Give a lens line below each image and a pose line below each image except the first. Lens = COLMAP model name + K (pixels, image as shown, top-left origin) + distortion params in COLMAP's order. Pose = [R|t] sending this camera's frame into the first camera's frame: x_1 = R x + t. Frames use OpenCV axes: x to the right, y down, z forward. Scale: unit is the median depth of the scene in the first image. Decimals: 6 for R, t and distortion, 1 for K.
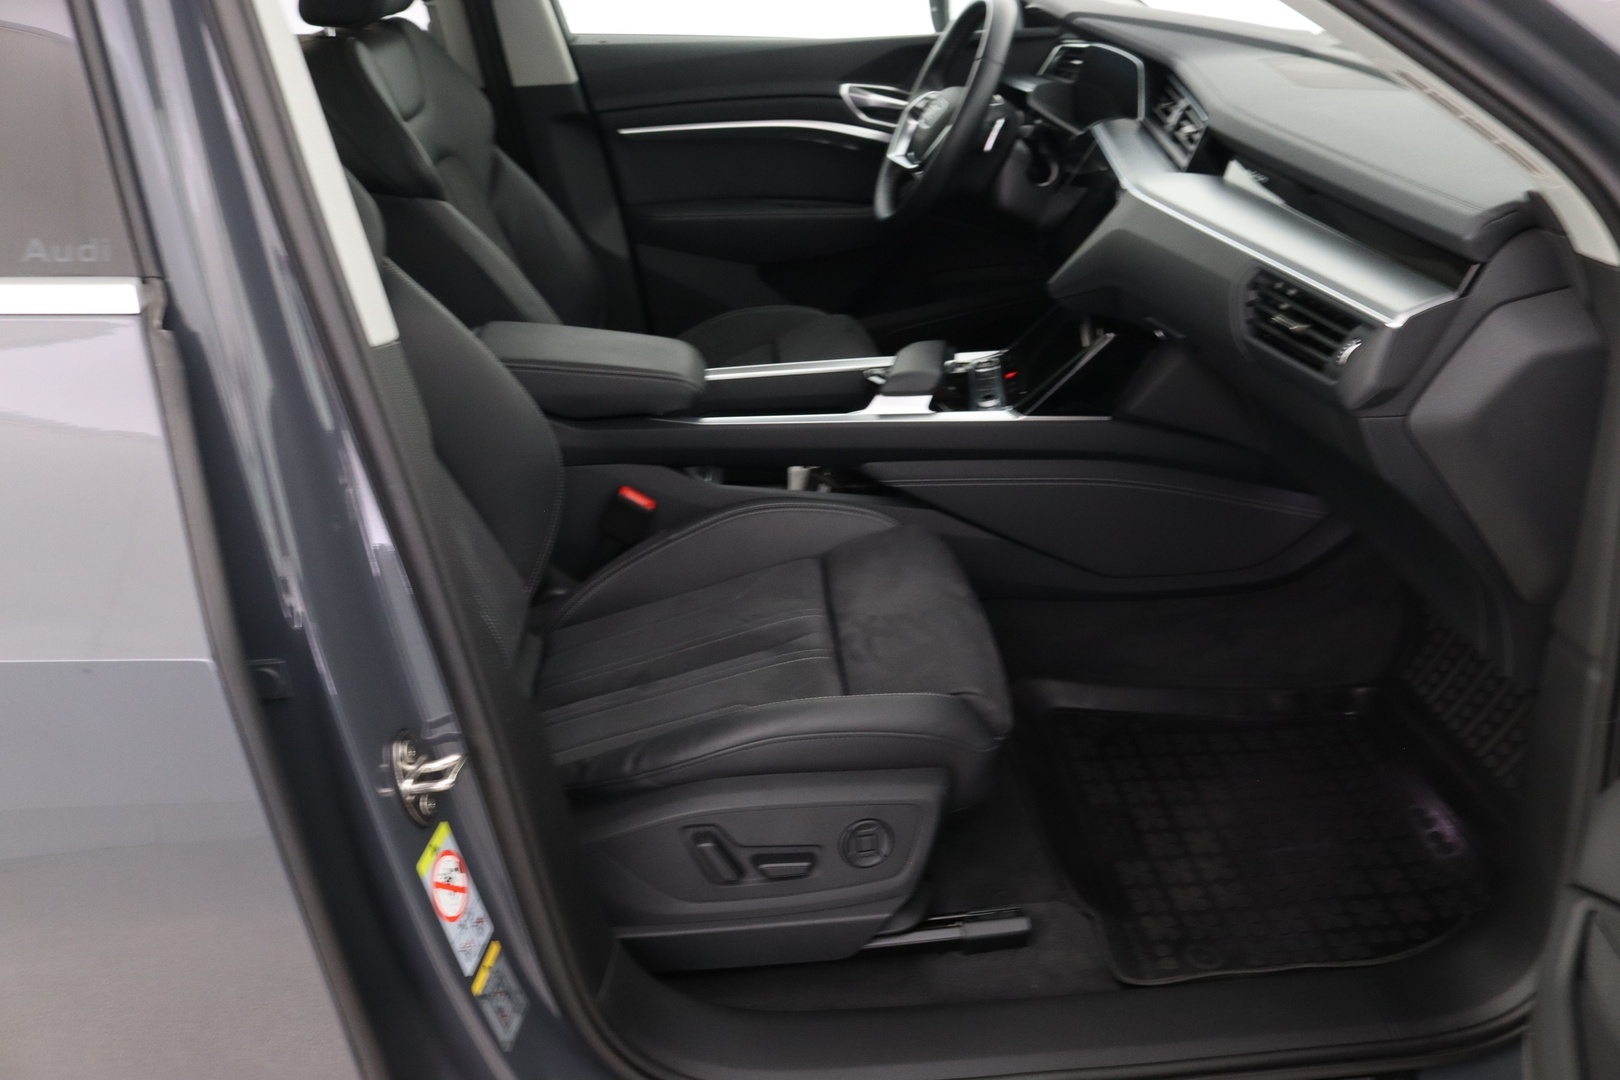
lens RADIAL K [[1367.3, 0, 803.0], [0, 1367.3, 542.6], [0, 0, 1]] dist [-0.169504, 0.168530]
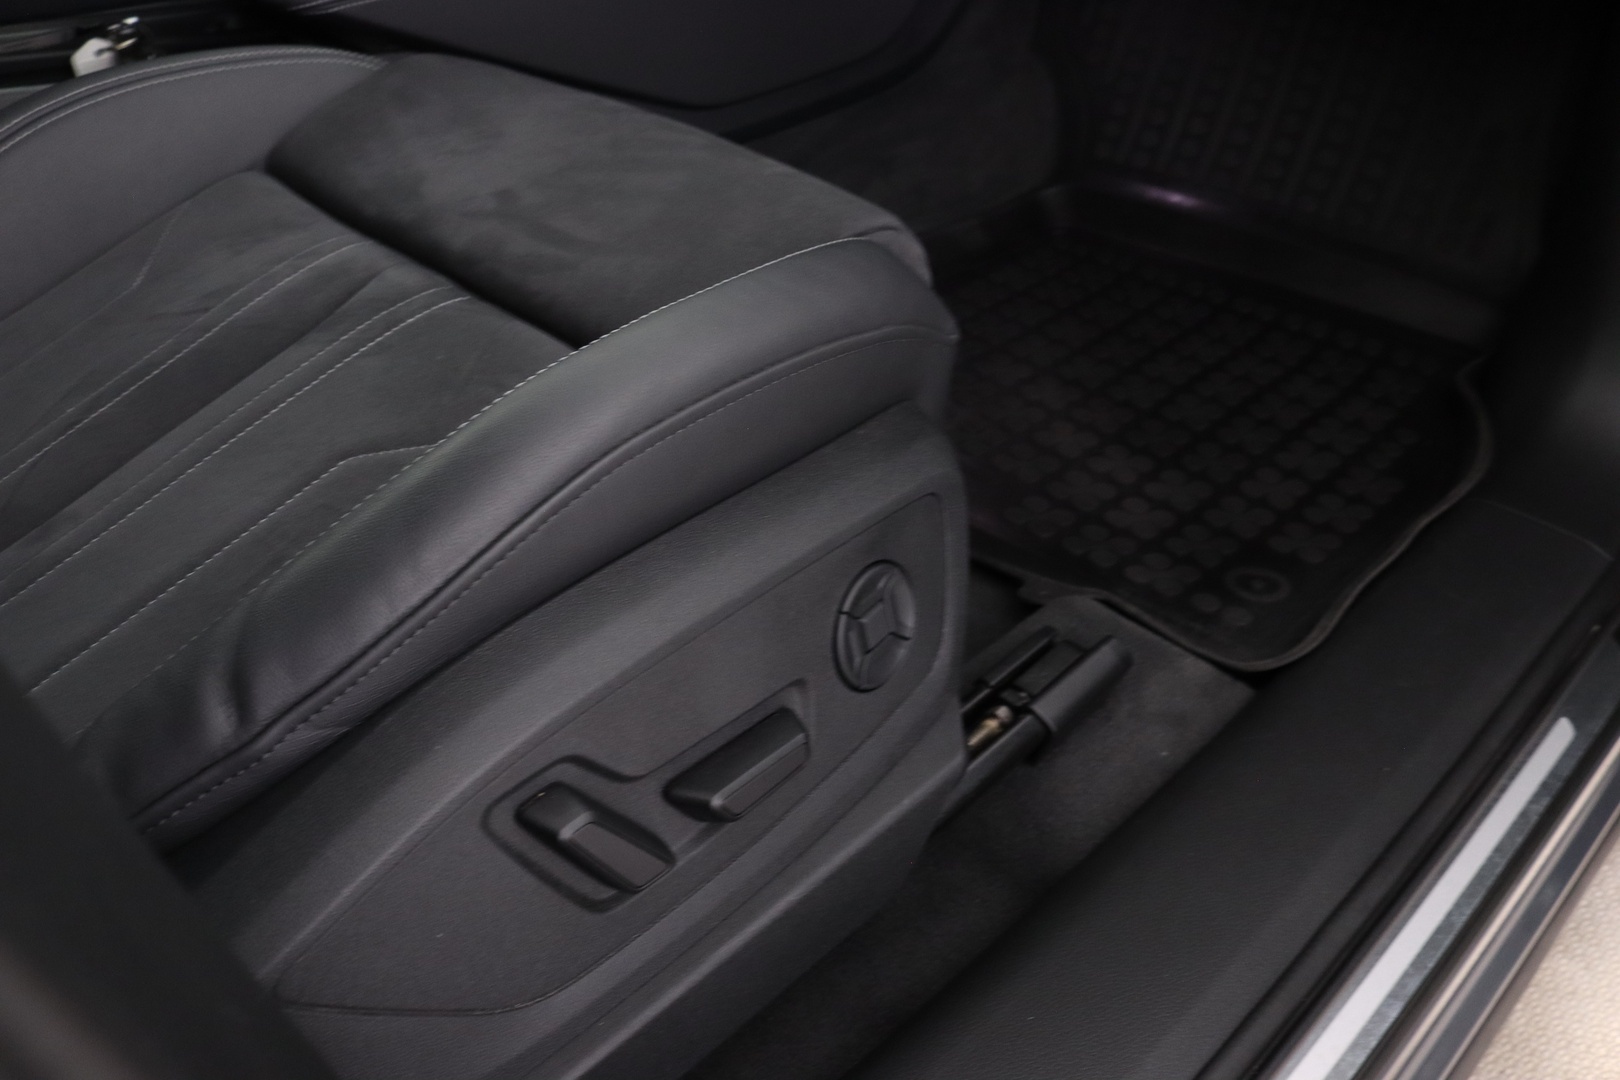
lens RADIAL K [[1367.3, 0, 803.0], [0, 1367.3, 542.6], [0, 0, 1]] dist [-0.169504, 0.168530]
pose [[0.761996, -0.385258, 0.520517, -0.146299], [0.293772, 0.921969, 0.252331, 0.078895], [-0.577113, -0.039362, 0.815715, 0.592663]]
